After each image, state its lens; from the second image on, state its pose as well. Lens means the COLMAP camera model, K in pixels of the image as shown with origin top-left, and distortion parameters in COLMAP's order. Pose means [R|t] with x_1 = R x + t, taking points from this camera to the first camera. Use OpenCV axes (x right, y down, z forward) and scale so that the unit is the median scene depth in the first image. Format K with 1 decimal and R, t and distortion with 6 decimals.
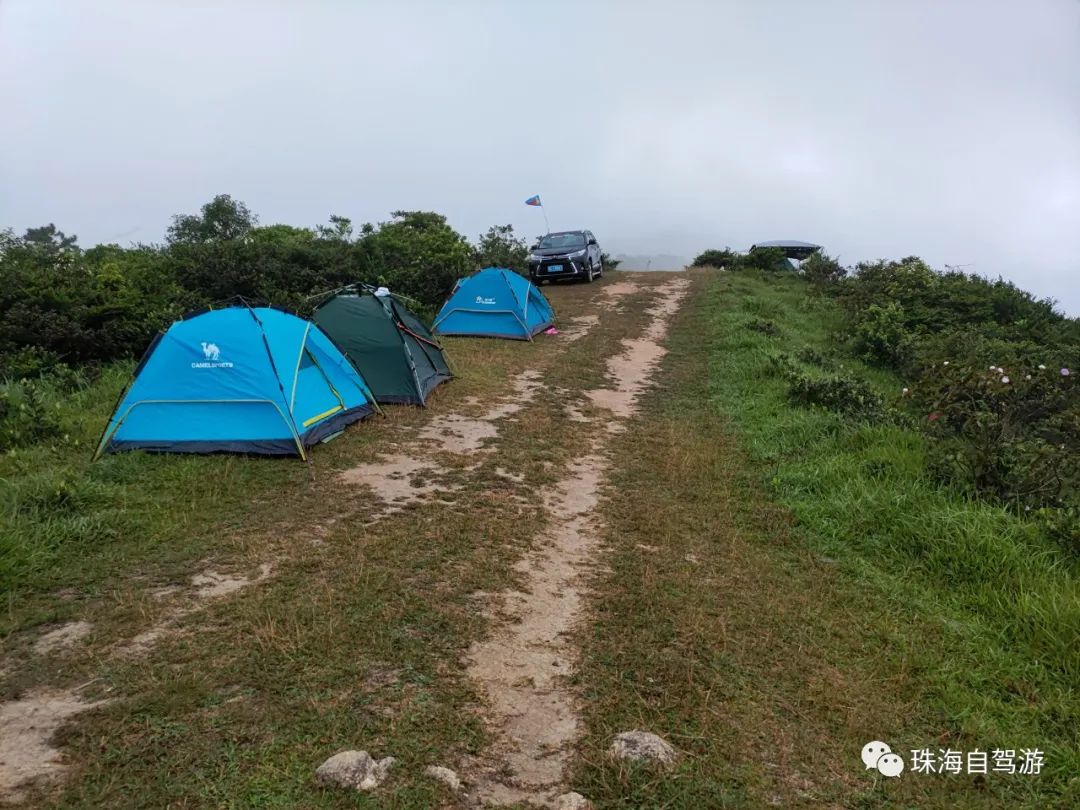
lens RADIAL K [[802.4, 0, 540.0], [0, 802.4, 405.0], [0, 0, 1]] dist [0.055759, -0.056602]
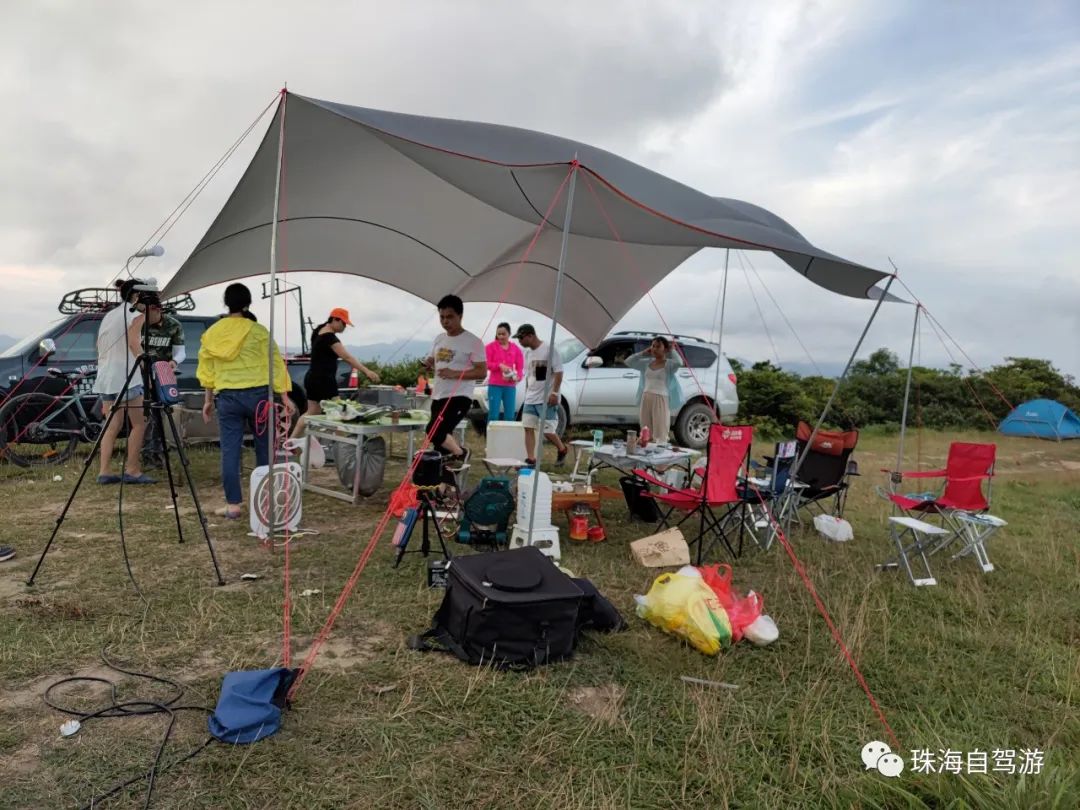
lens RADIAL K [[802.4, 0, 540.0], [0, 802.4, 405.0], [0, 0, 1]] dist [0.055759, -0.056602]
pose [[0.730069, 0.064002, -0.680370, 0.235706], [-0.166568, 0.982243, -0.086336, 0.118194], [0.662763, 0.176359, 0.727766, -0.667431]]
